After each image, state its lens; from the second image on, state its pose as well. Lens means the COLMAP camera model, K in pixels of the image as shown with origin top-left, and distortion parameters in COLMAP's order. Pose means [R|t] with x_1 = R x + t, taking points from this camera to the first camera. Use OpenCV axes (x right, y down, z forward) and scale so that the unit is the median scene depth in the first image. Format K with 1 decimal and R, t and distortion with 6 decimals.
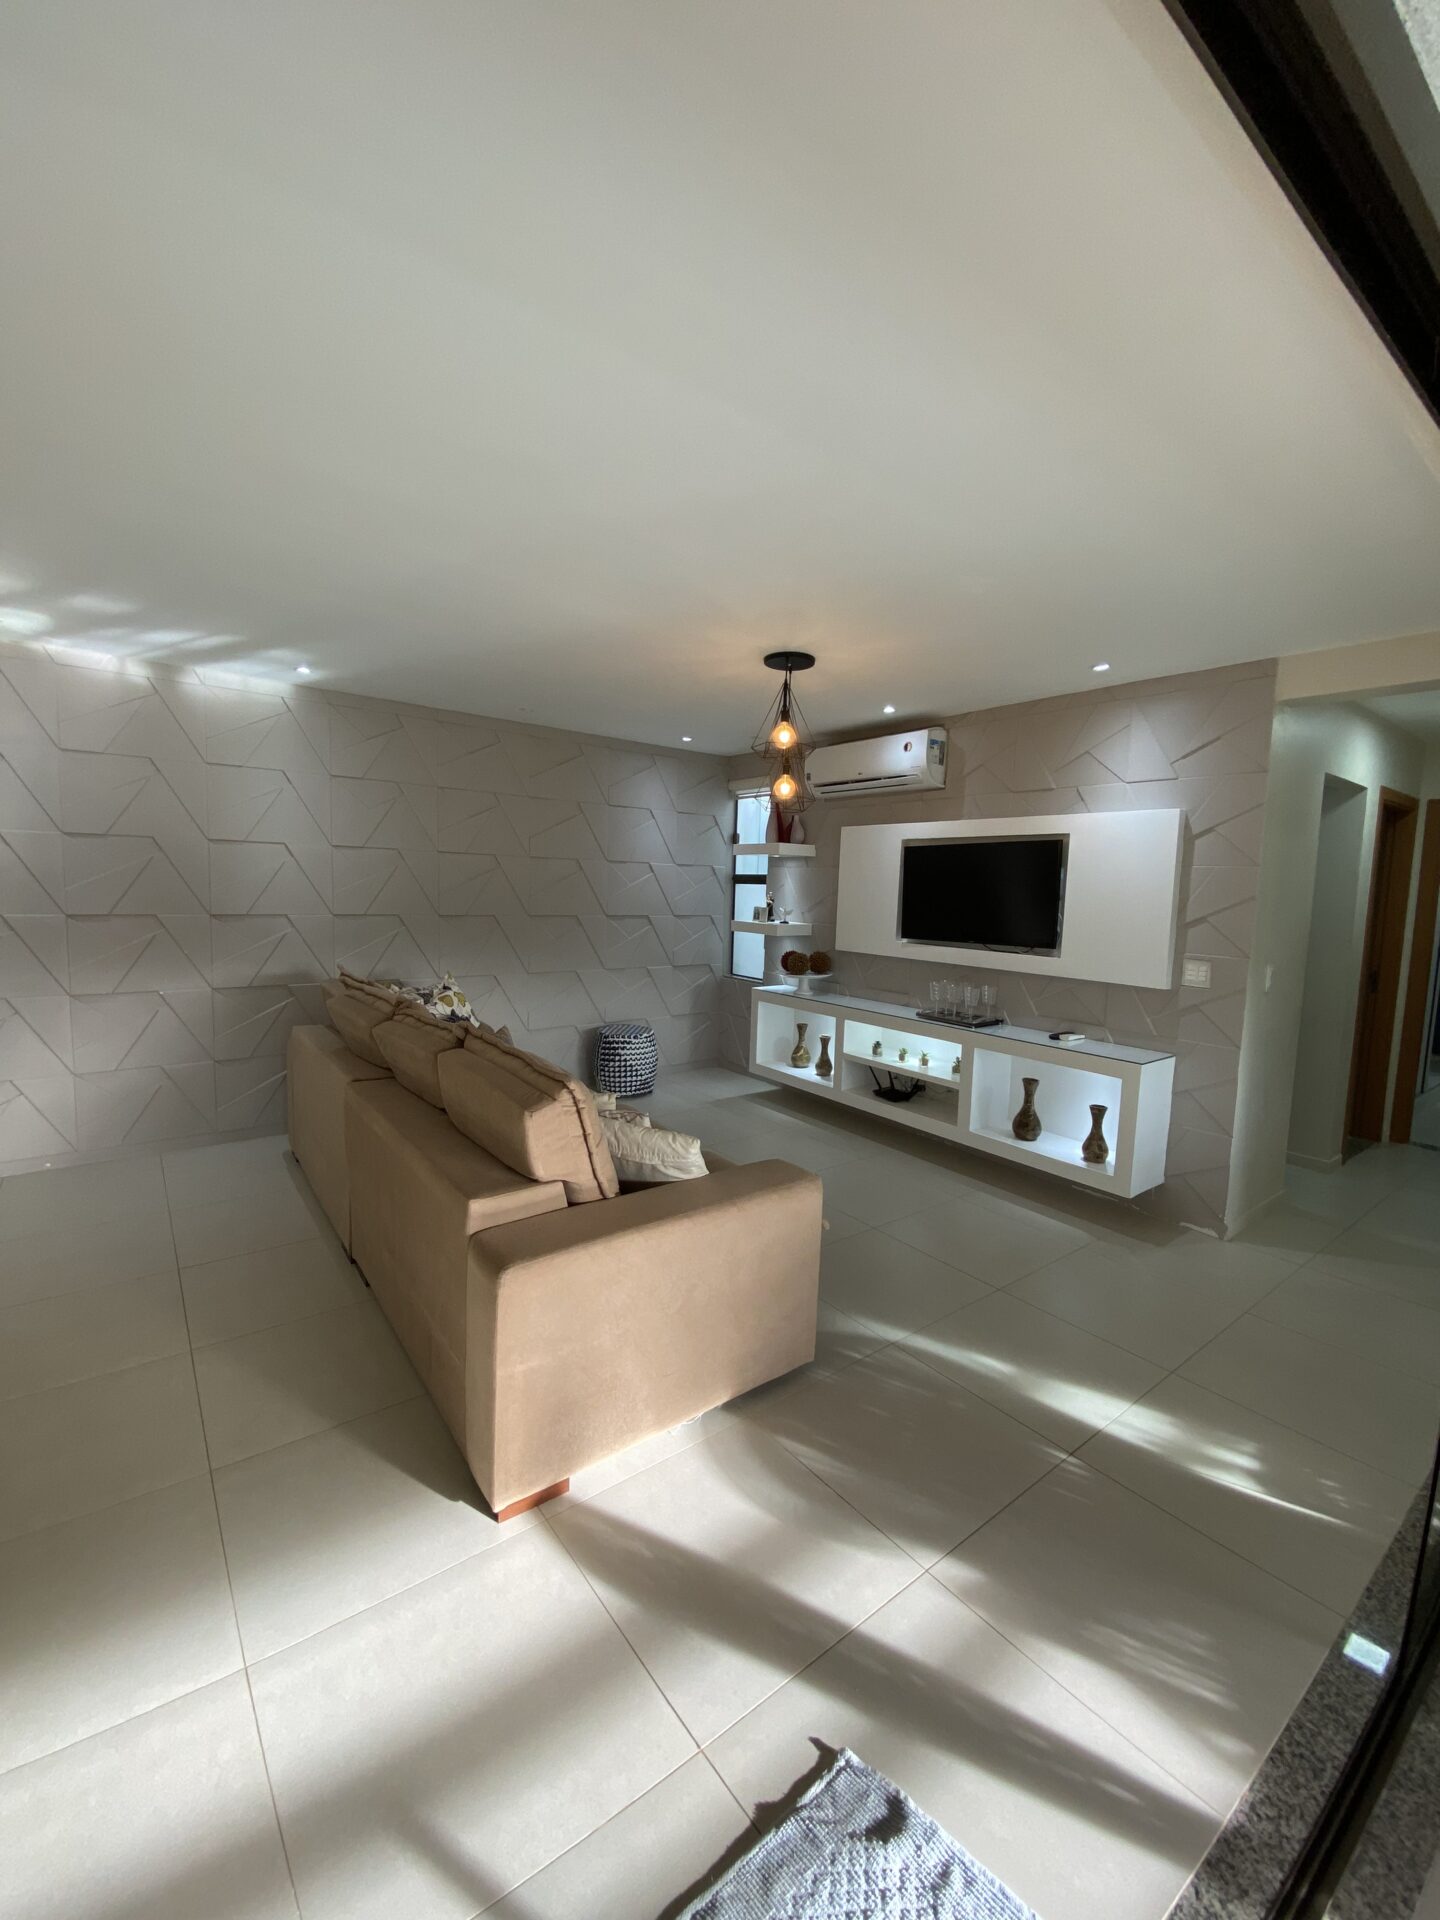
lens RADIAL K [[765.7, 0, 681.9], [0, 765.7, 954.5], [0, 0, 1]] dist [0.000241, -0.000491]
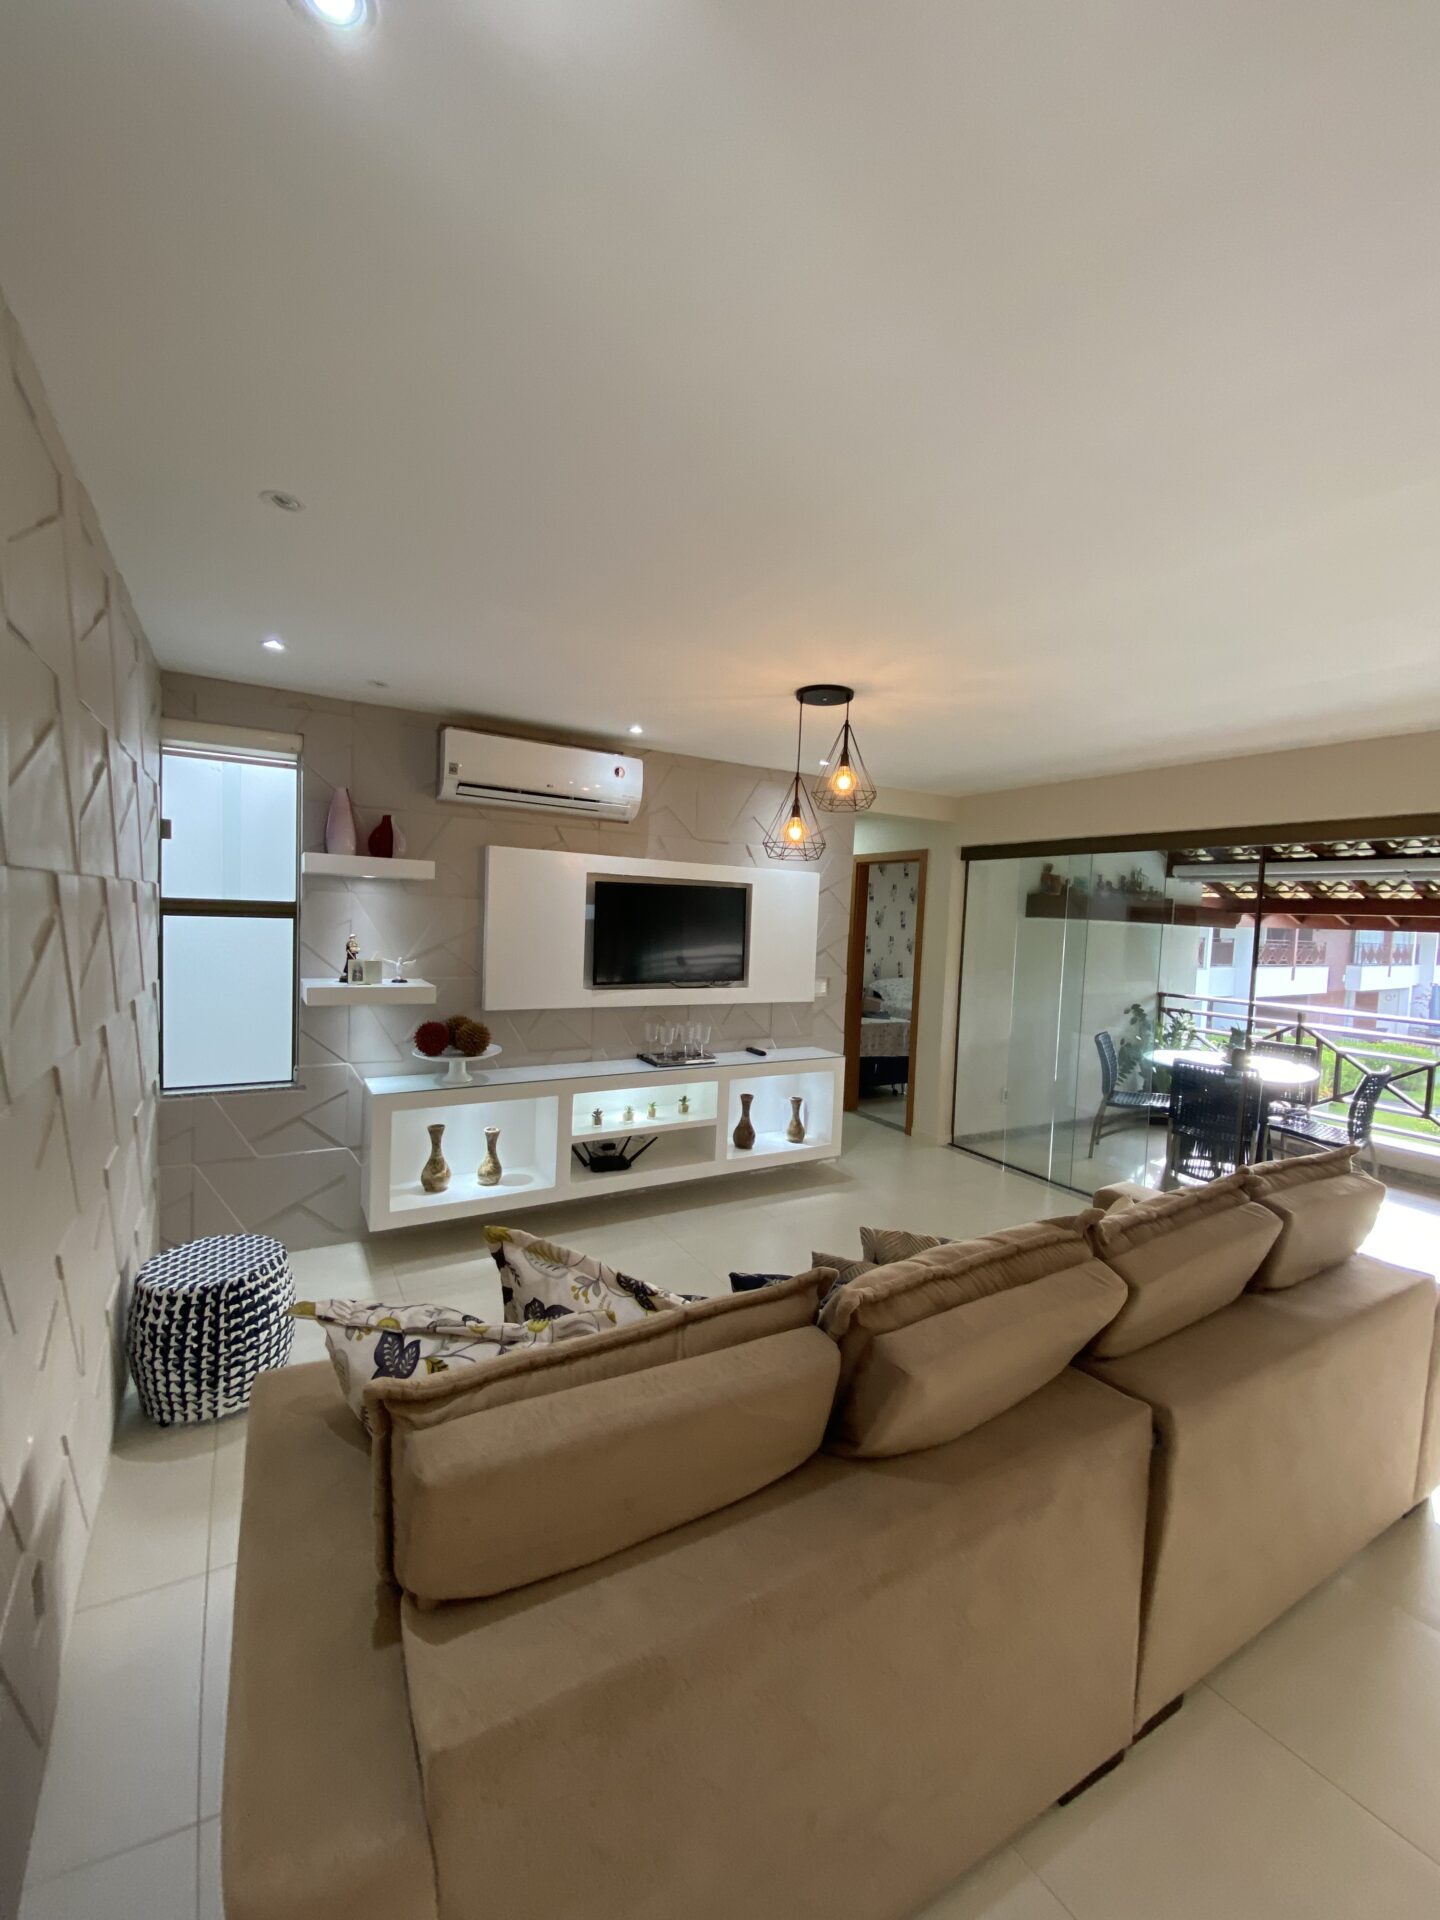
lens RADIAL K [[765.7, 0, 721.3], [0, 765.7, 943.4], [0, 0, 1]] dist [0.000241, -0.000491]
pose [[0.086652, -0.066076, 0.994045, -0.614026], [0.051673, 0.996753, 0.061752, -0.125113], [-0.994898, 0.046015, 0.089785, 0.838230]]
